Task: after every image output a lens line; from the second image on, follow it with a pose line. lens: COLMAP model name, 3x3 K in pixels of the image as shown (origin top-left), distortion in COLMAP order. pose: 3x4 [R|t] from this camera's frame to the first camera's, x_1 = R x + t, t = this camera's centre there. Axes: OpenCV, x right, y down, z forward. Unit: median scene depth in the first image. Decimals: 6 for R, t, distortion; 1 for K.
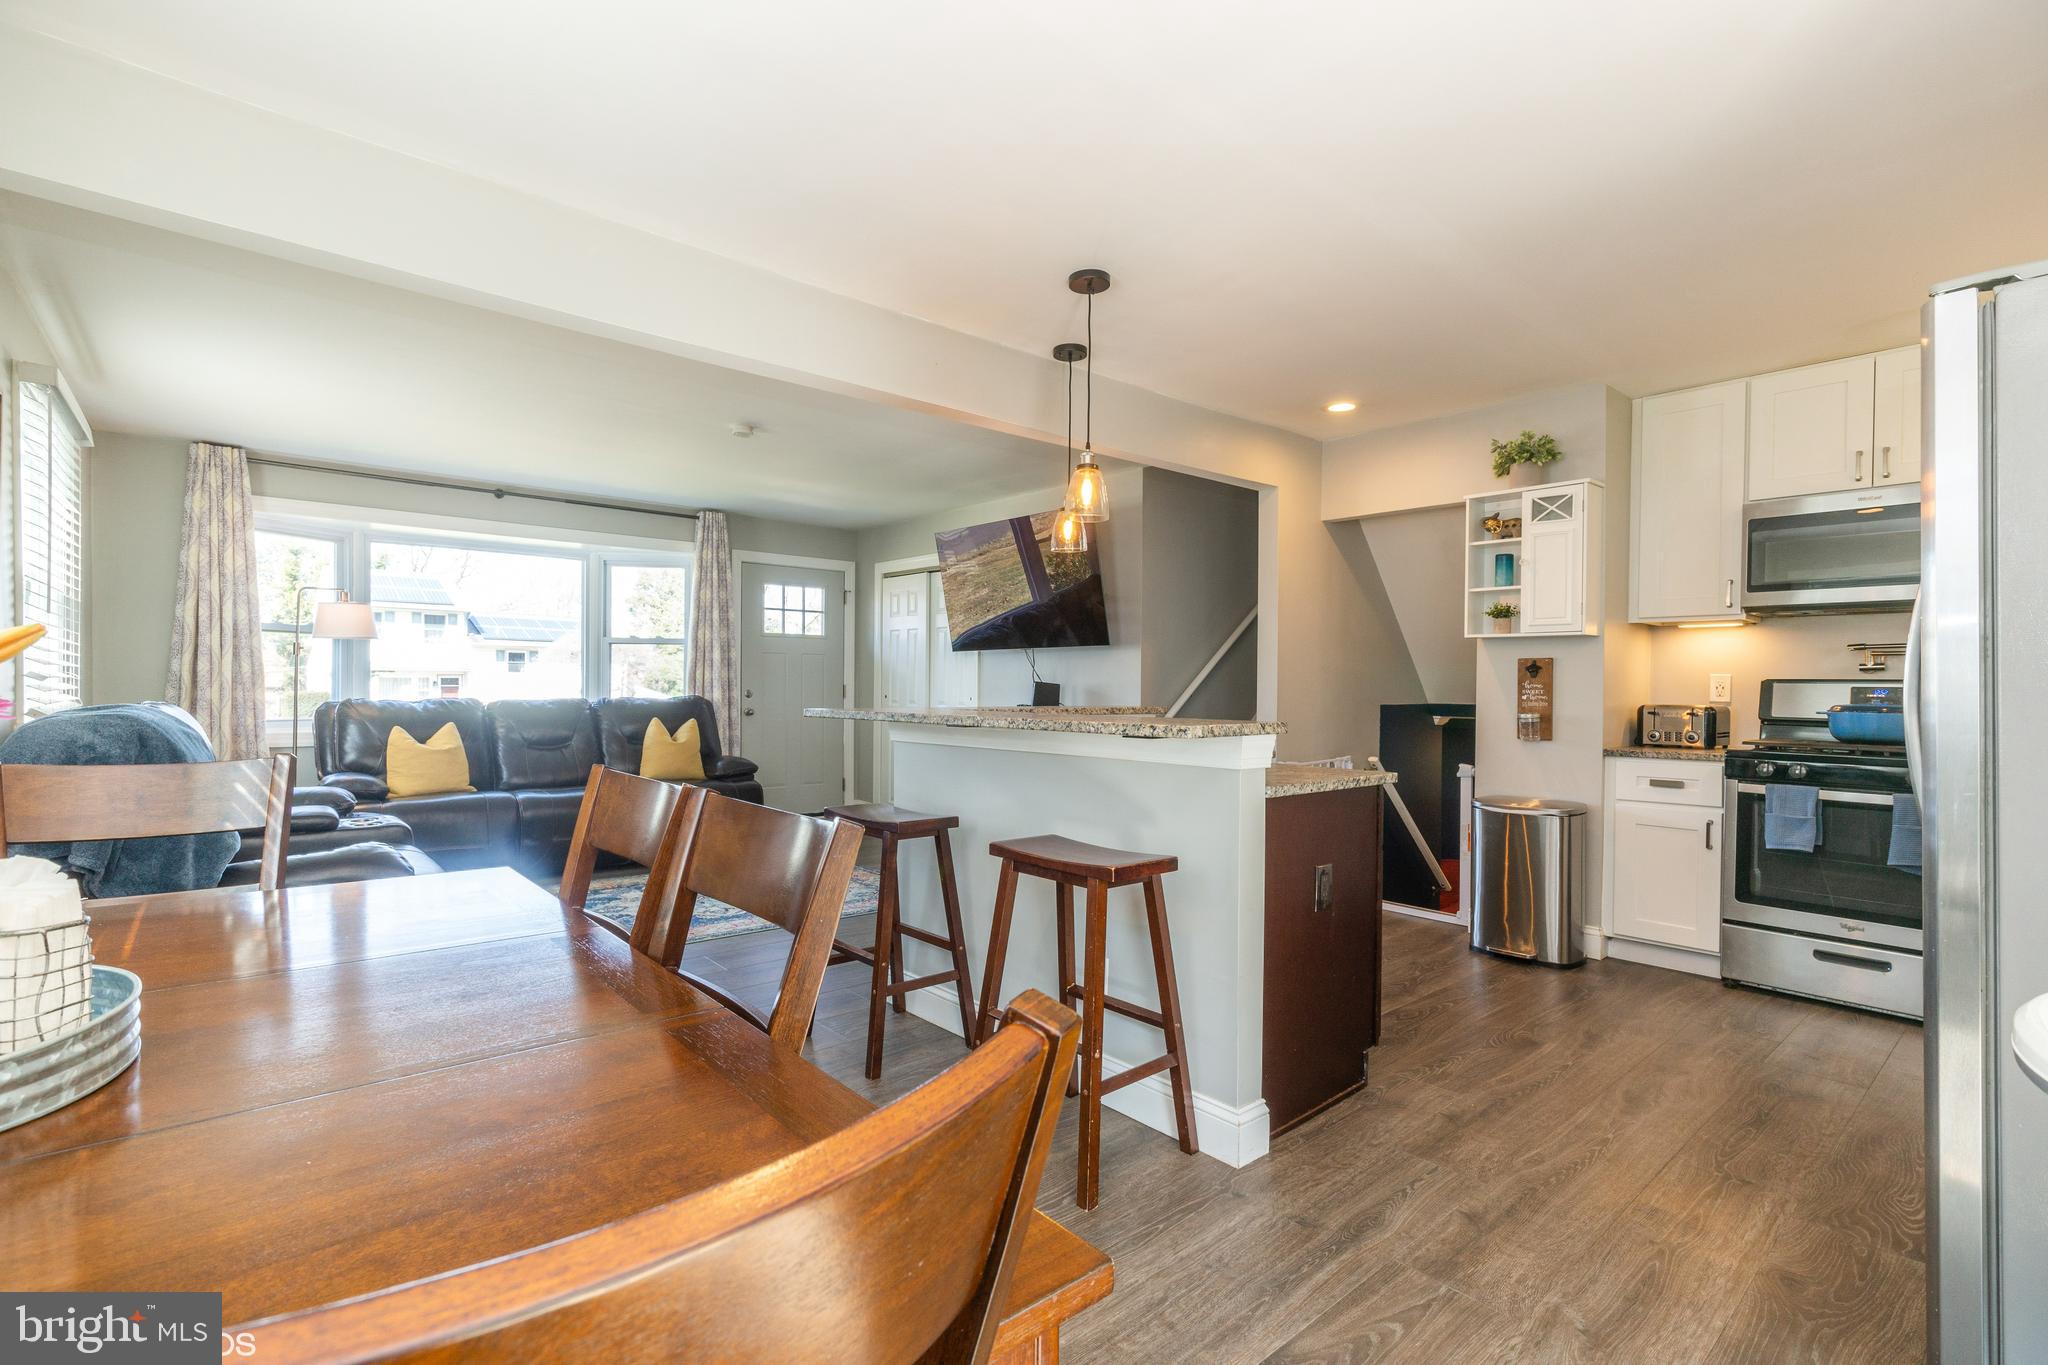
lens RADIAL K [[933.7, 0, 1016.4], [0, 933.7, 697.4], [0, 0, 1]] dist [-0.002854, -0.000134]
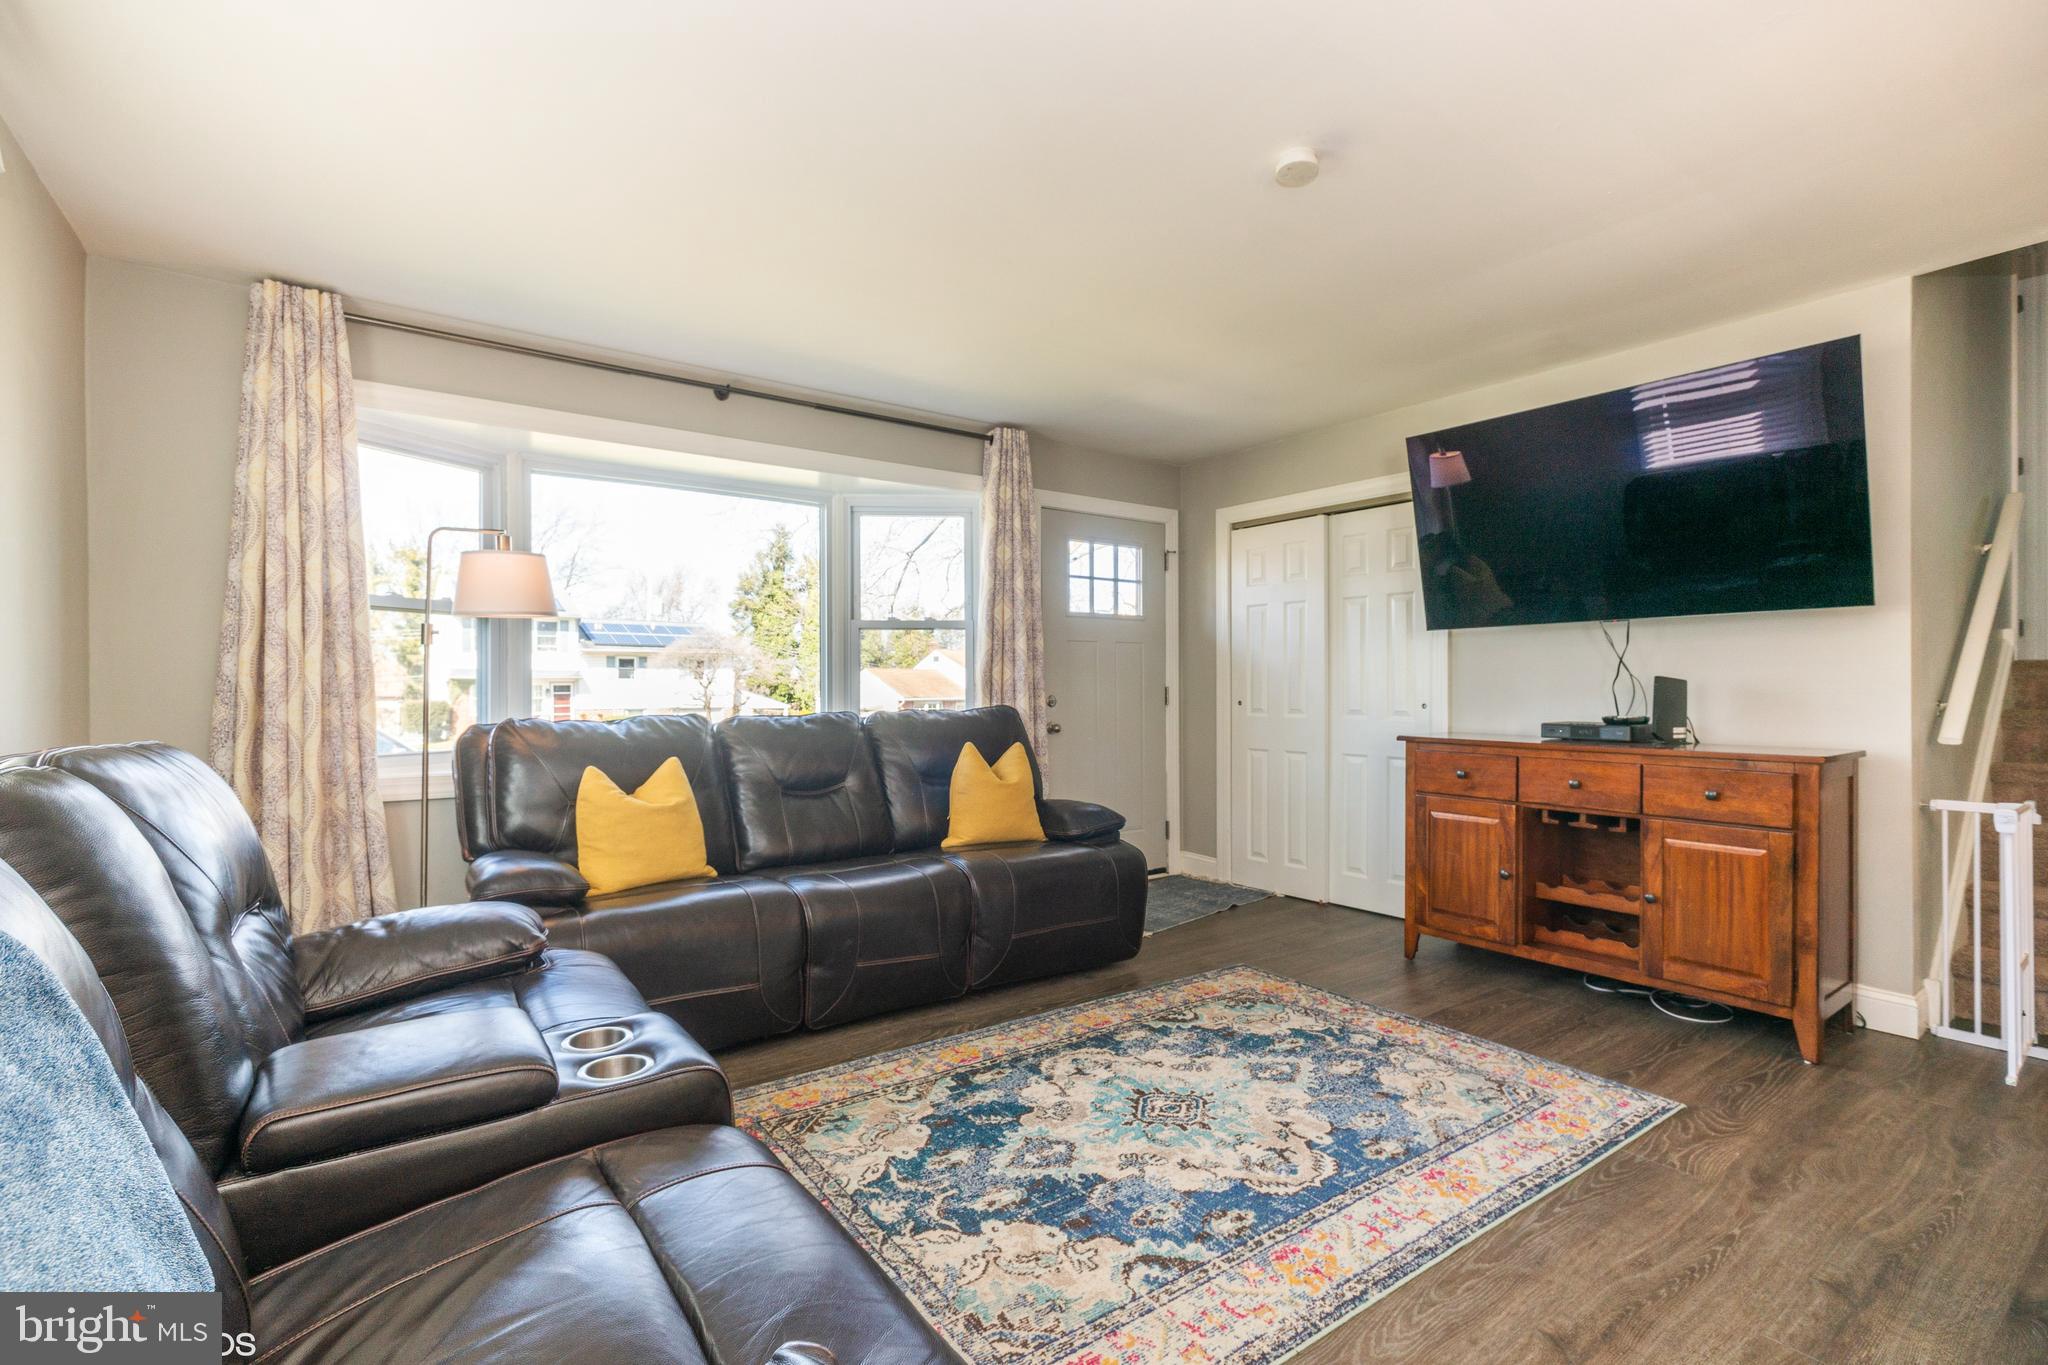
lens RADIAL K [[931.1, 0, 1019.0], [0, 931.1, 694.4], [0, 0, 1]] dist [-0.001922, -0.000191]
pose [[0.996600, -0.010787, -0.081678, -0.342132], [0.010409, 0.999933, -0.005042, -0.007692], [0.081727, 0.004175, 0.996646, 0.433313]]
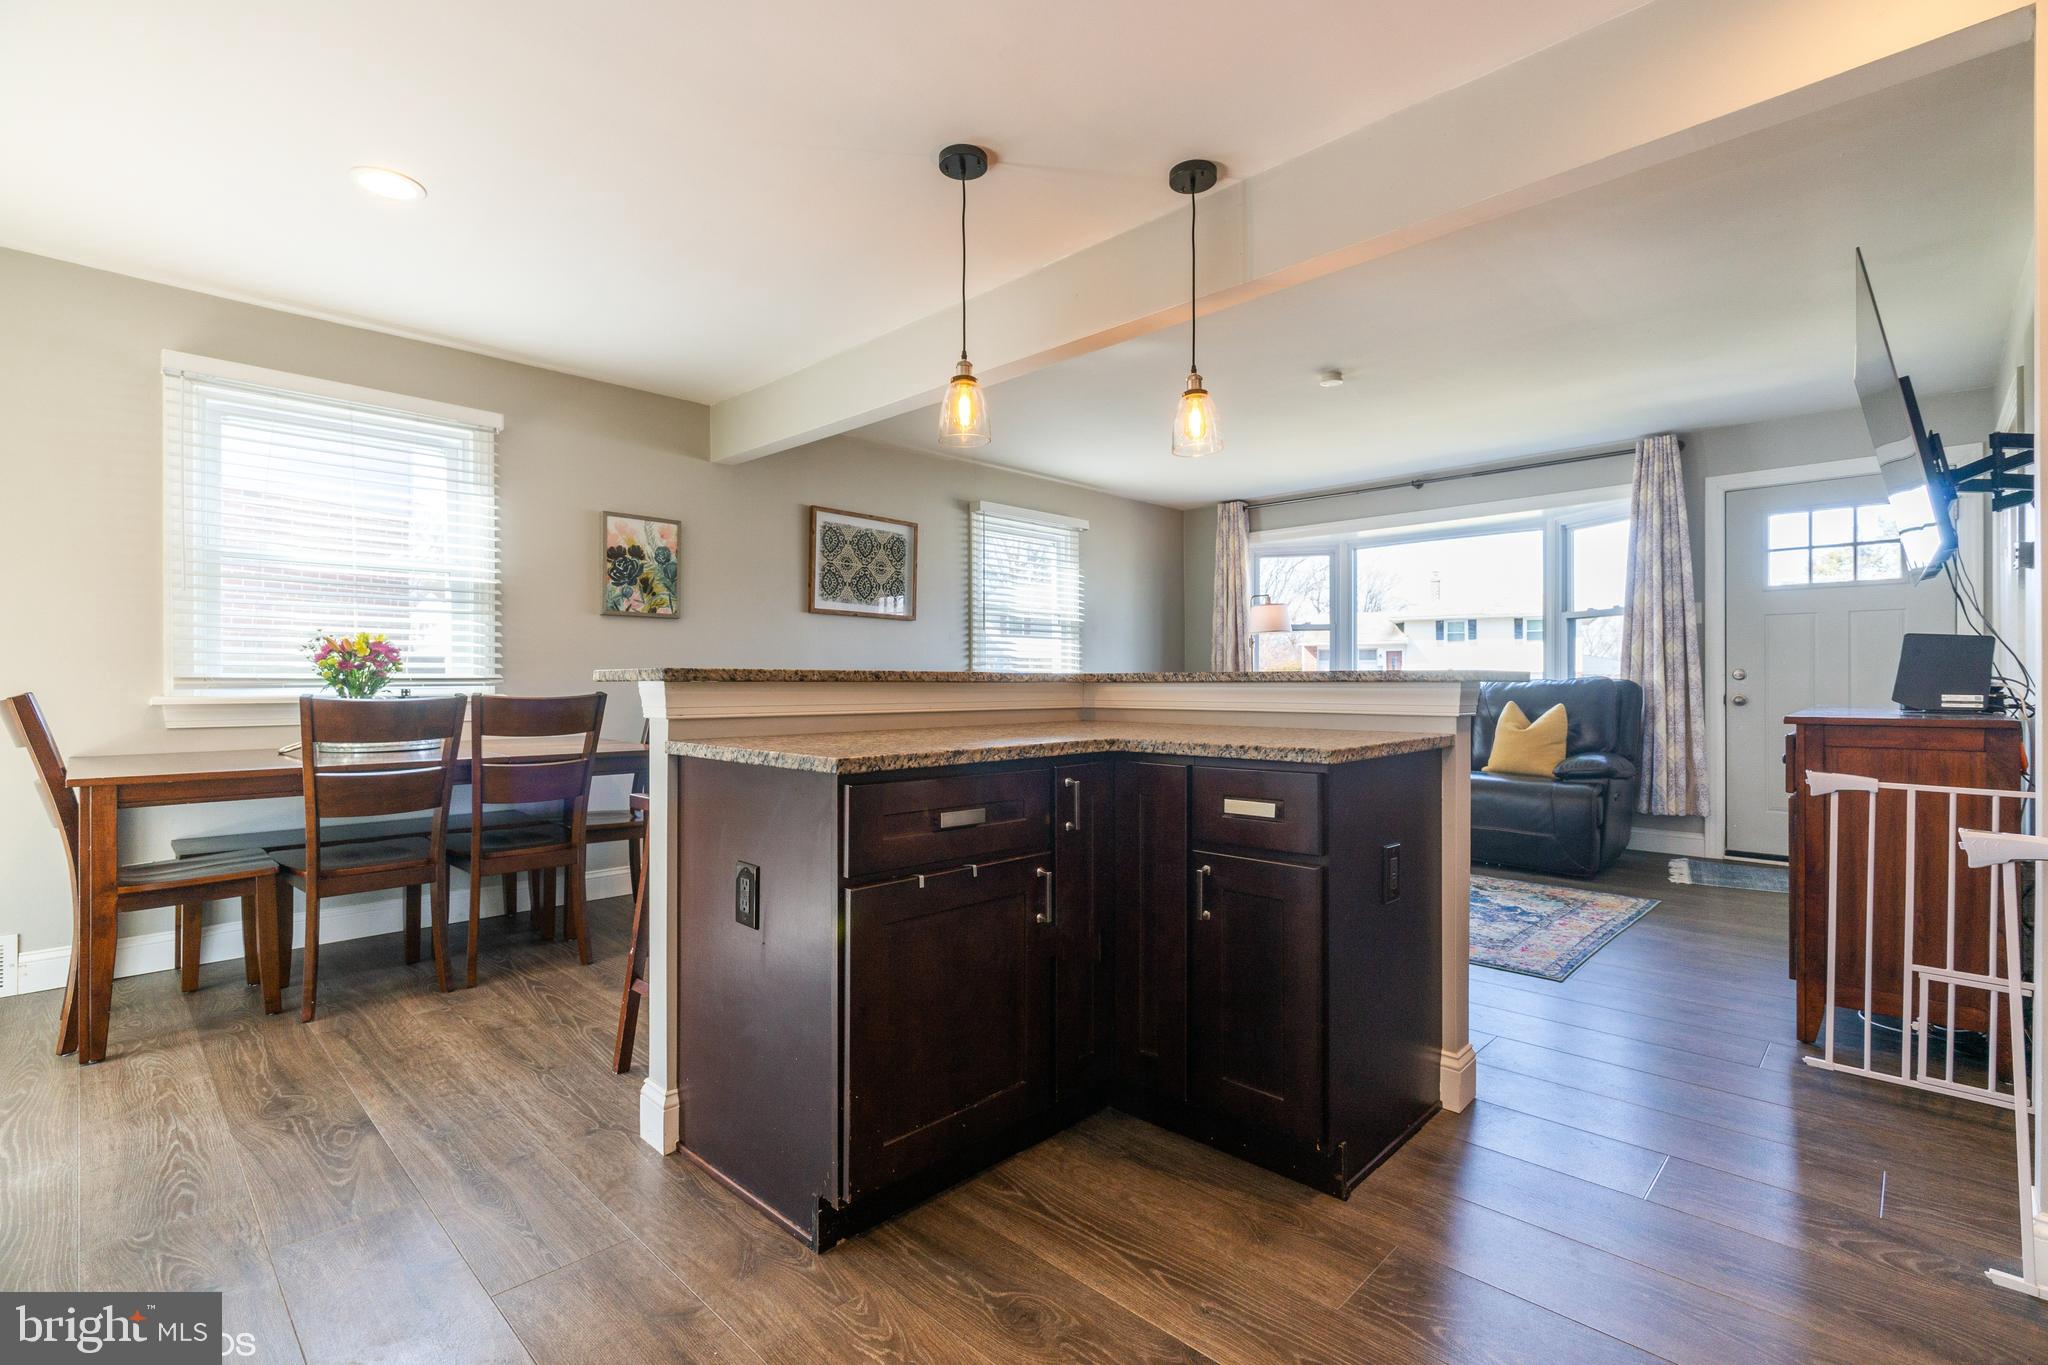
lens RADIAL K [[928.4, 0, 1016.3], [0, 928.4, 684.0], [0, 0, 1]] dist [-0.000853, 0.000044]
pose [[0.085266, -0.006967, -0.996334, 0.496068], [-0.009007, 0.999929, -0.007763, 0.018931], [0.996318, 0.009636, 0.085197, 0.527627]]
